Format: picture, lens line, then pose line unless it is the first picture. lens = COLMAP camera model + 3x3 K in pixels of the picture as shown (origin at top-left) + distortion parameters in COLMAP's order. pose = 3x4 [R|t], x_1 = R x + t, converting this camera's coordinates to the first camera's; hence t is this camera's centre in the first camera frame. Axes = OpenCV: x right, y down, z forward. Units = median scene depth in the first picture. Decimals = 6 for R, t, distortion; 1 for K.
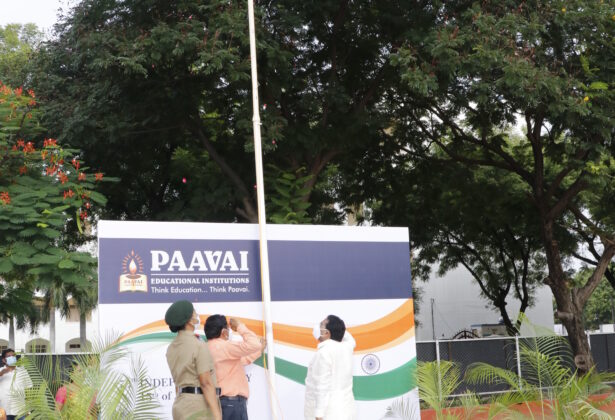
lens RADIAL K [[789.7, 0, 307.5], [0, 789.7, 210.0], [0, 0, 1]] dist [-0.151658, 0.080978]
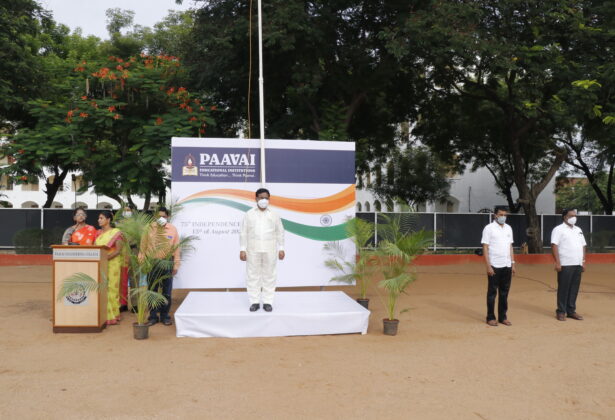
lens RADIAL K [[525.2, 0, 307.2], [0, 525.2, 219.6], [0, 0, 1]] dist [-0.175500, 0.118036]
pose [[0.976859, 0.046601, -0.208746, 0.203219], [-0.007665, 0.982977, 0.183570, -0.014499], [0.213747, -0.177722, 0.960587, -0.097426]]
